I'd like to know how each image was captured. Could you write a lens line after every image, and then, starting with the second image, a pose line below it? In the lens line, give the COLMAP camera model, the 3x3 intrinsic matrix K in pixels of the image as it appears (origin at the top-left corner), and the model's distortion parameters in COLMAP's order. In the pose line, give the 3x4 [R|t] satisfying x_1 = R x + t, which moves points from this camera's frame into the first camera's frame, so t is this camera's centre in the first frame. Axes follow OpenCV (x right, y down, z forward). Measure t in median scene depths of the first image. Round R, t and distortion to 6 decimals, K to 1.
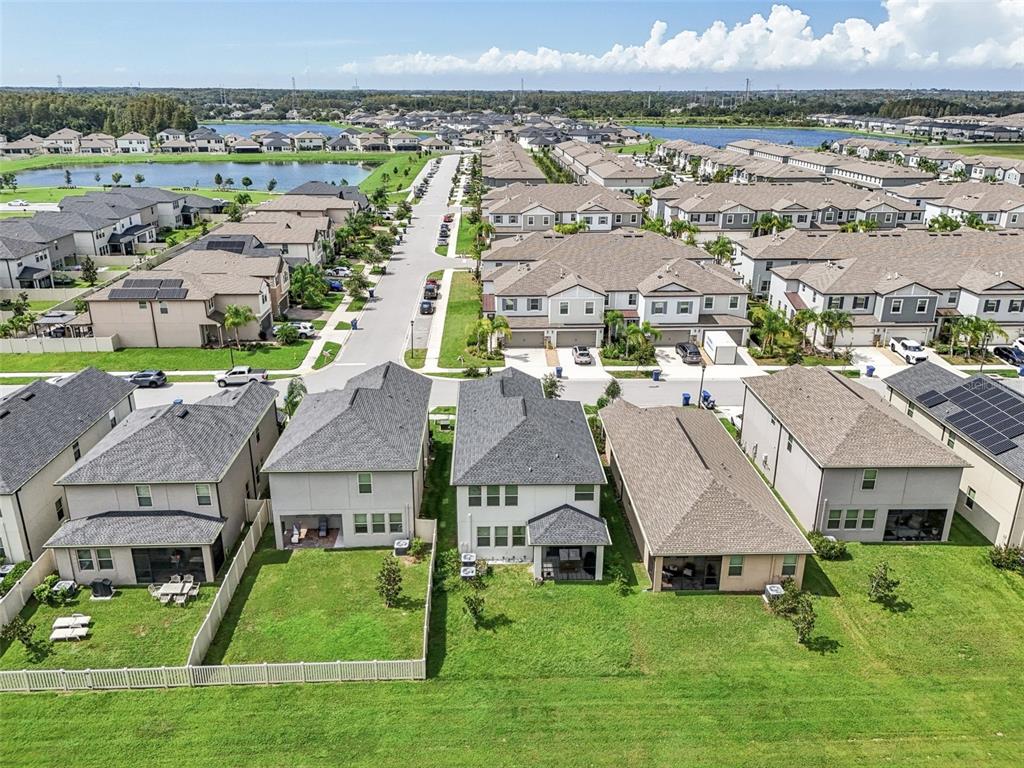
lens RADIAL K [[797.4, 0, 512.0], [0, 797.4, 384.0], [0, 0, 1]] dist [-0.004289, -0.003786]
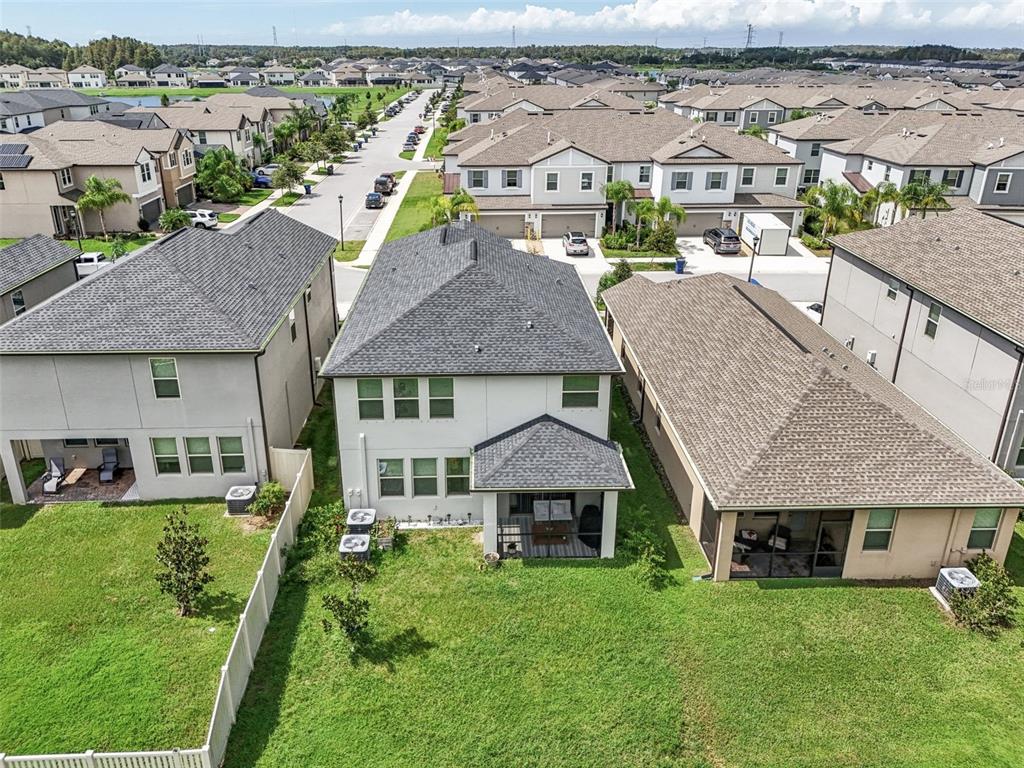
lens RADIAL K [[811.7, 0, 512.0], [0, 811.7, 384.0], [0, 0, 1]] dist [0.010346, 0.005006]
pose [[0.999955, -0.002485, 0.009130, 0.039850], [0.002088, 0.999060, 0.043293, 0.104172], [-0.009229, -0.043272, 0.999021, 0.453492]]
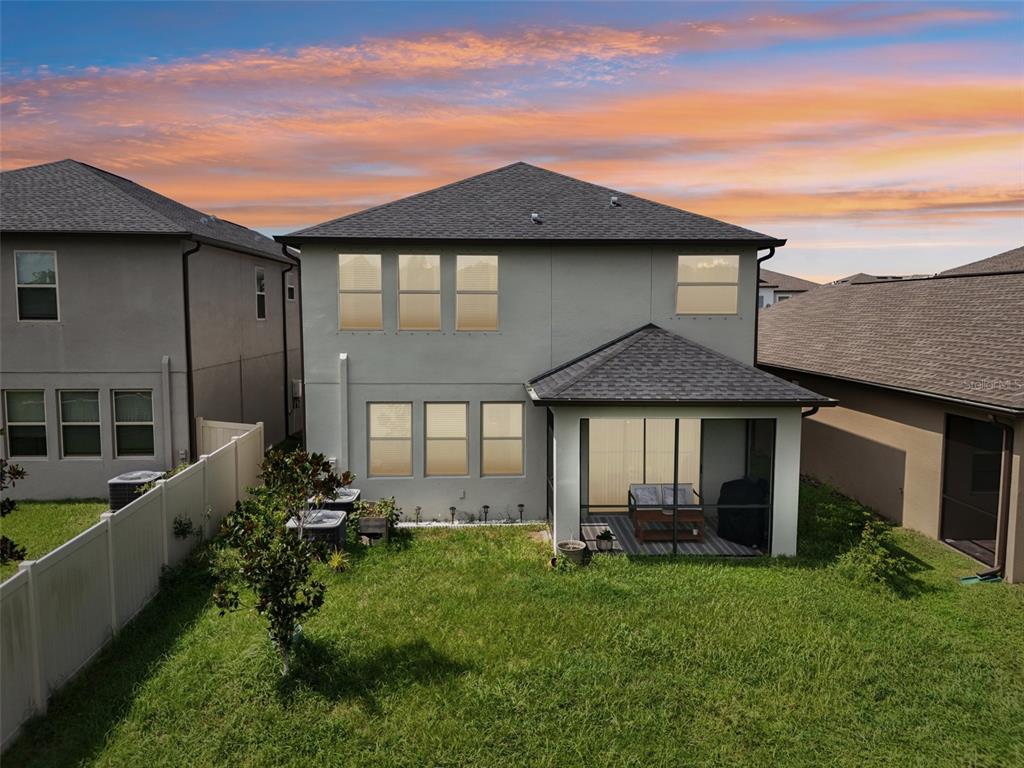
lens RADIAL K [[775.4, 0, 512.0], [0, 775.4, 384.0], [0, 0, 1]] dist [0.008874, 0.003179]
pose [[0.999959, -0.001648, 0.008859, 0.010109], [0.003812, 0.968176, -0.250242, 0.243169], [-0.008165, 0.250266, 0.968143, 0.686478]]
